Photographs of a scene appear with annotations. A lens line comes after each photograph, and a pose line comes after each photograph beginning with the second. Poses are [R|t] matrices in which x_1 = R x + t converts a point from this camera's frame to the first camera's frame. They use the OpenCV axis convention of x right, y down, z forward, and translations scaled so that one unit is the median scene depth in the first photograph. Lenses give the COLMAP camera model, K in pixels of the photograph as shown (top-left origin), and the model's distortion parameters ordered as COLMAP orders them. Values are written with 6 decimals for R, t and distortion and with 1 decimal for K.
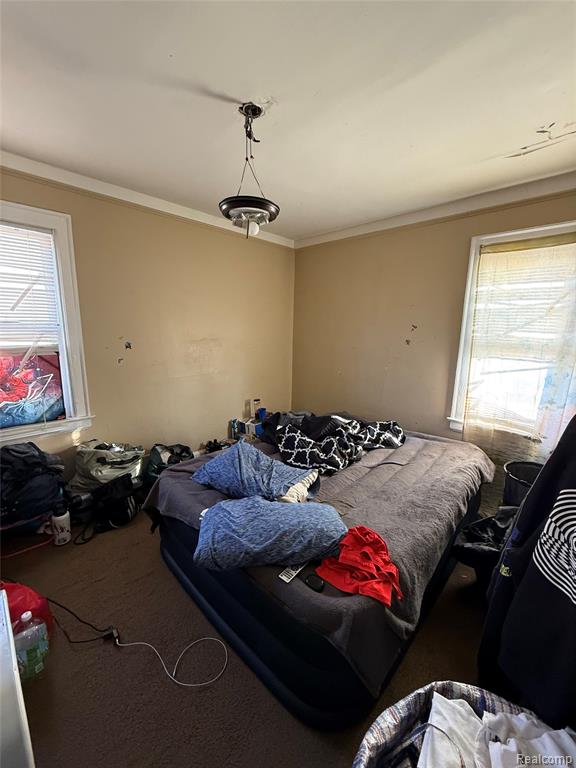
lens RADIAL K [[308.3, 0, 287.9], [0, 308.3, 382.2], [0, 0, 1]] dist [0.002057, 0.000173]
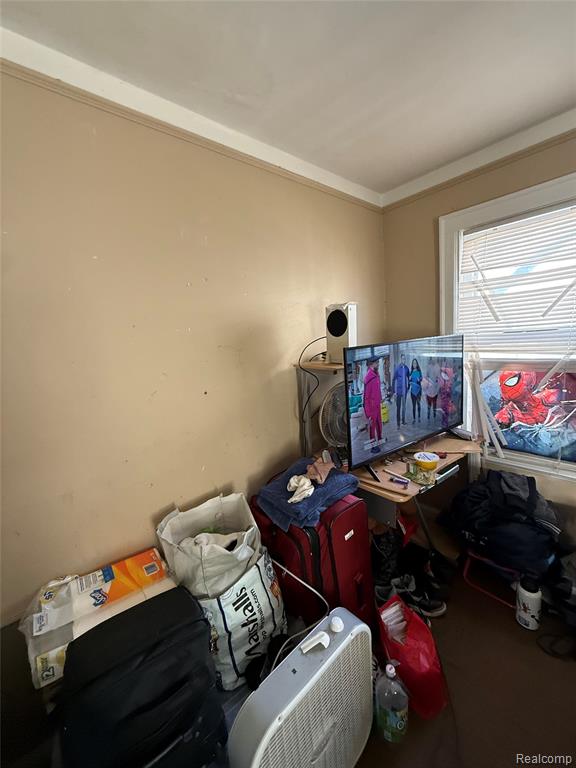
lens RADIAL K [[308.3, 0, 287.5], [0, 308.3, 382.5], [0, 0, 1]] dist [0.002057, 0.000173]
pose [[-0.069292, 0.128594, -0.989273, -0.019238], [-0.101945, 0.985553, 0.135251, -0.096647], [0.992374, 0.110223, -0.055182, 0.377217]]
